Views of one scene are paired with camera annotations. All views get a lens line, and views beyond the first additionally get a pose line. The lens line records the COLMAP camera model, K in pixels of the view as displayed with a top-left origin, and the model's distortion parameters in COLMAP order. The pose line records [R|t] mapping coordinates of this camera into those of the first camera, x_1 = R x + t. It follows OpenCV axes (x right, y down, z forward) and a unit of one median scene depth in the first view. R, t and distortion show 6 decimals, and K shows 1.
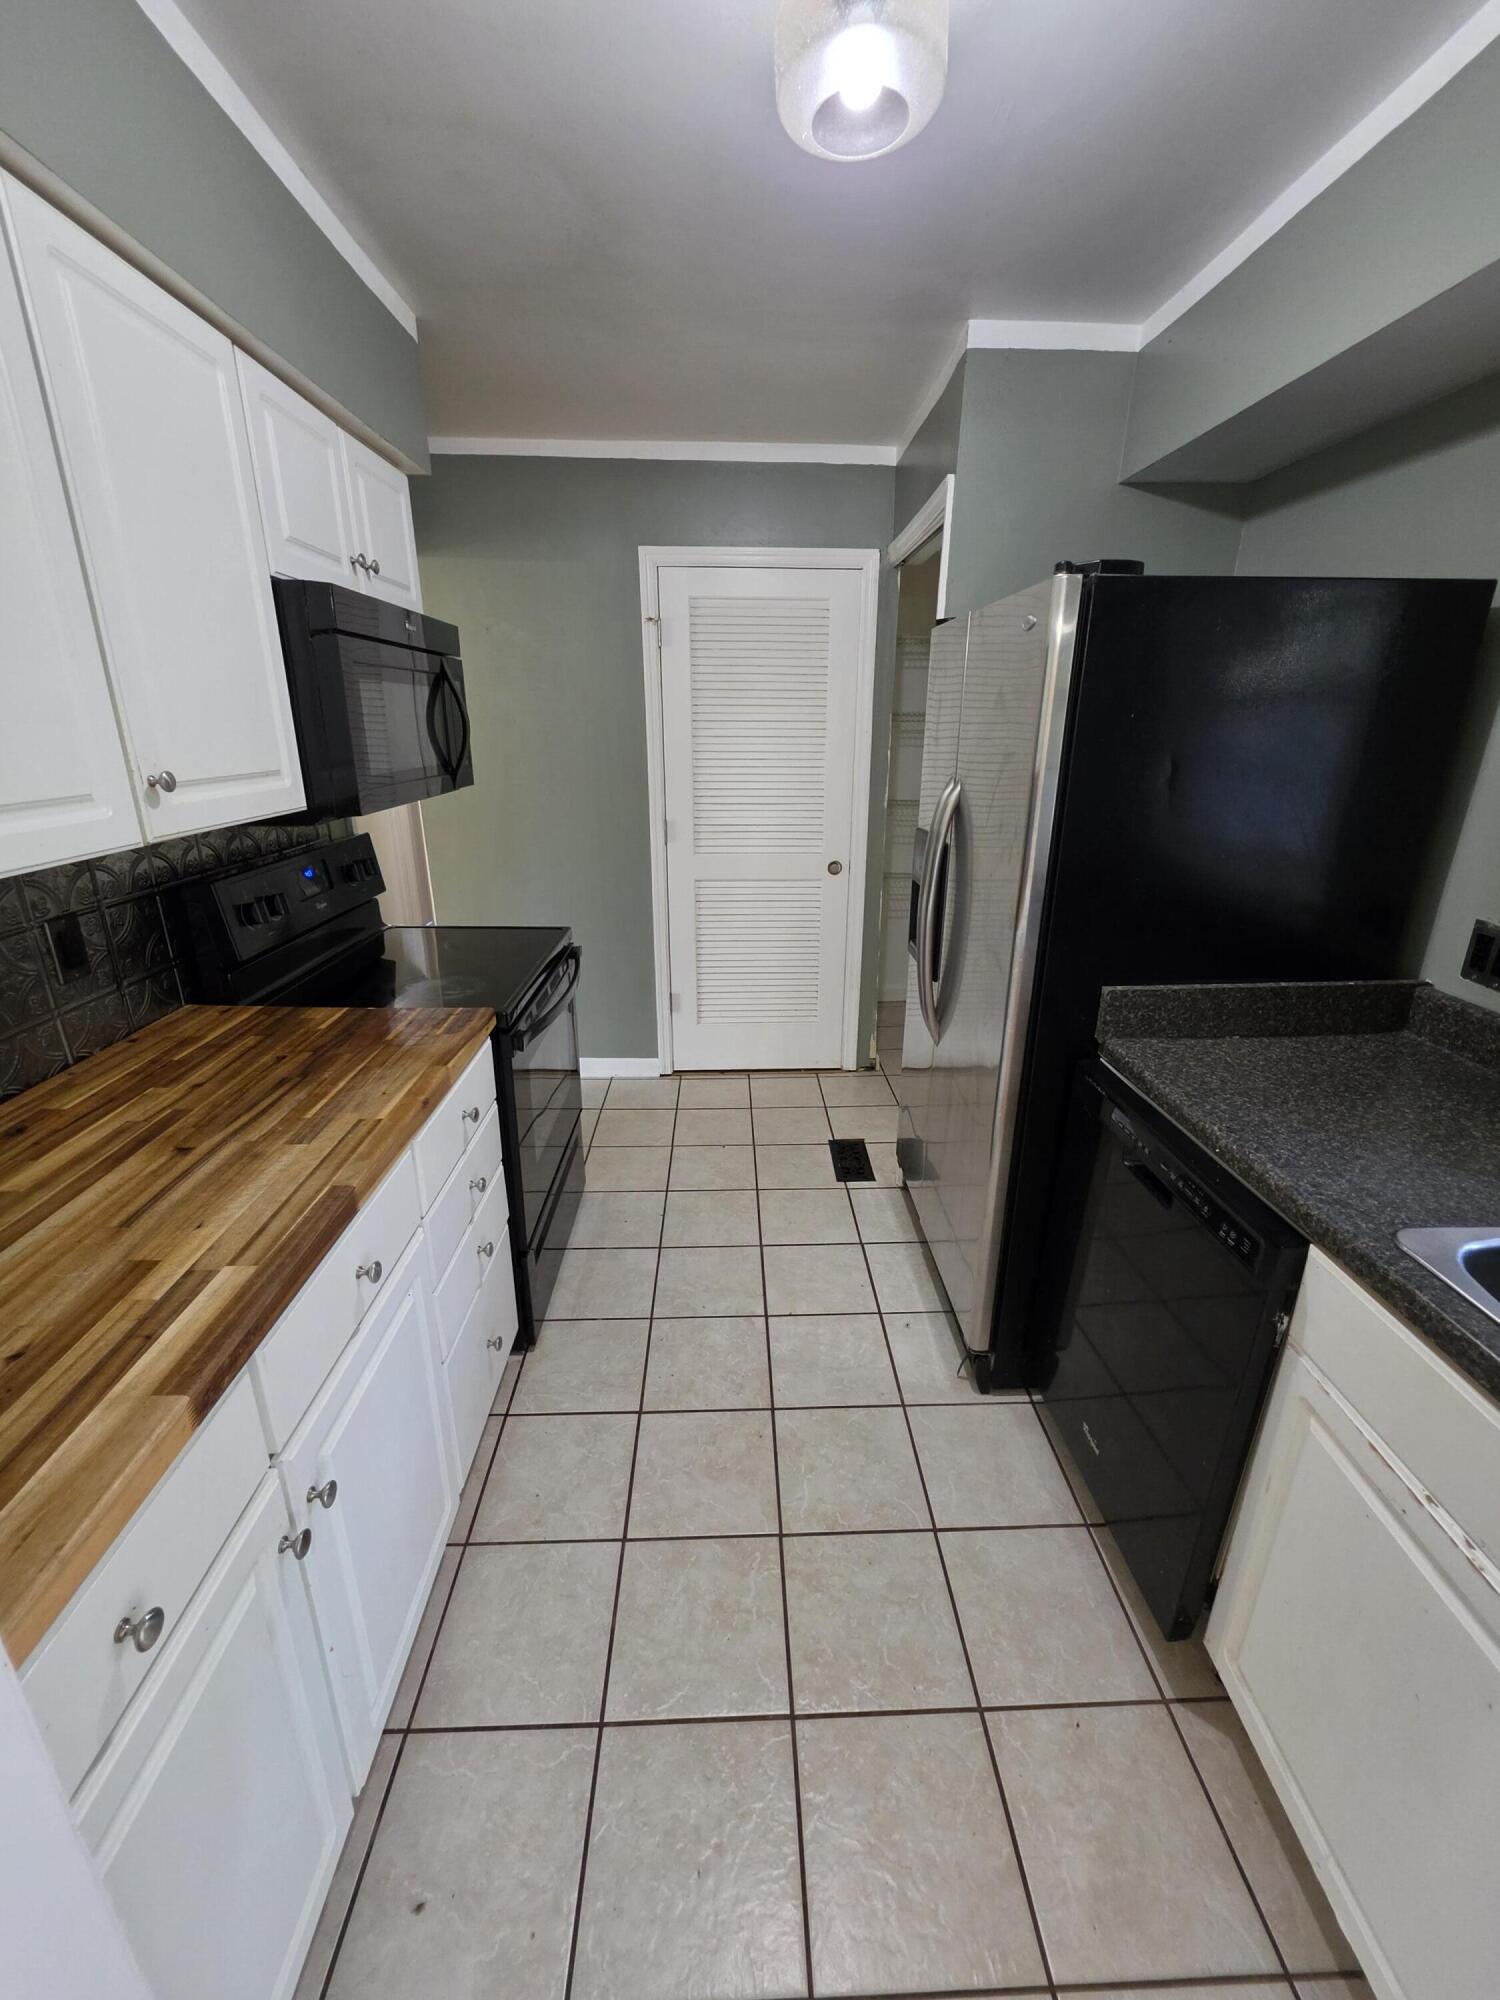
lens RADIAL K [[801.6, 0, 750.2], [0, 801.6, 997.3], [0, 0, 1]] dist [-0.001516, 0.001390]
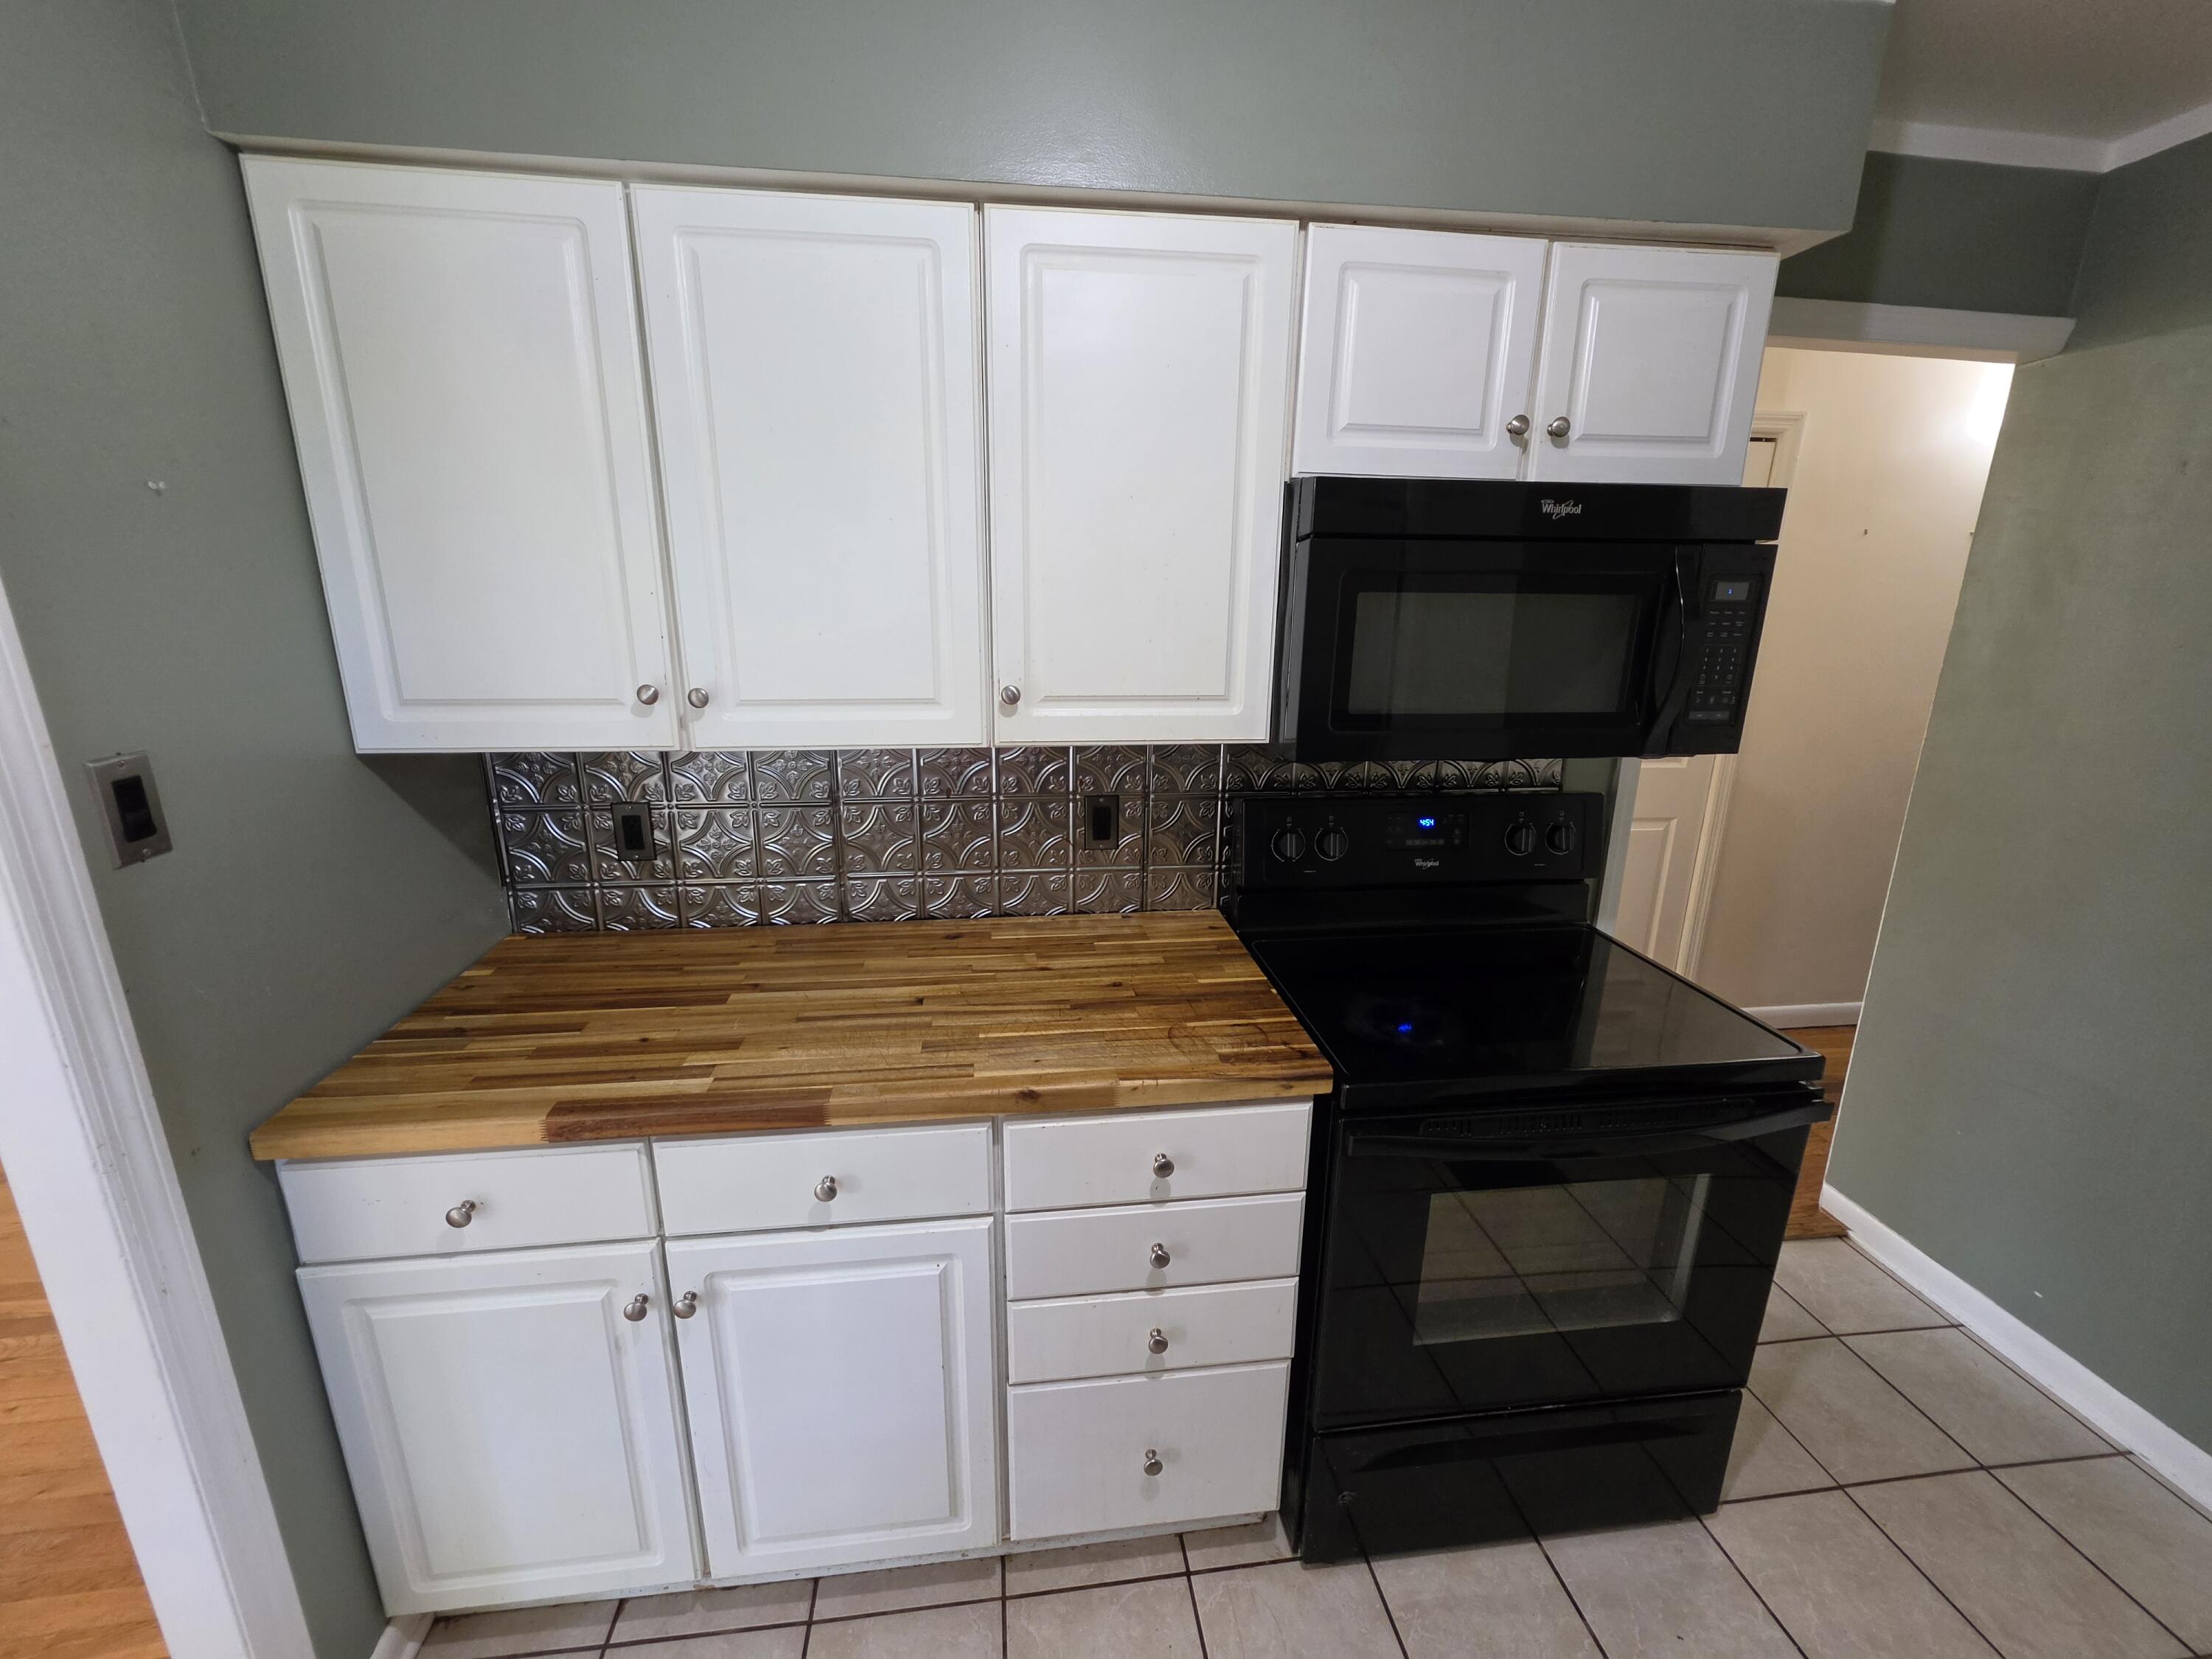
lens RADIAL K [[886.5, 0, 1102.0], [0, 886.5, 823.0], [0, 0, 1]] dist [-0.001516, 0.001390]
pose [[0.093922, 0.239253, -0.966404, 0.415922], [-0.334904, 0.921718, 0.195642, -0.329187], [0.937560, 0.305278, 0.166696, 0.825992]]
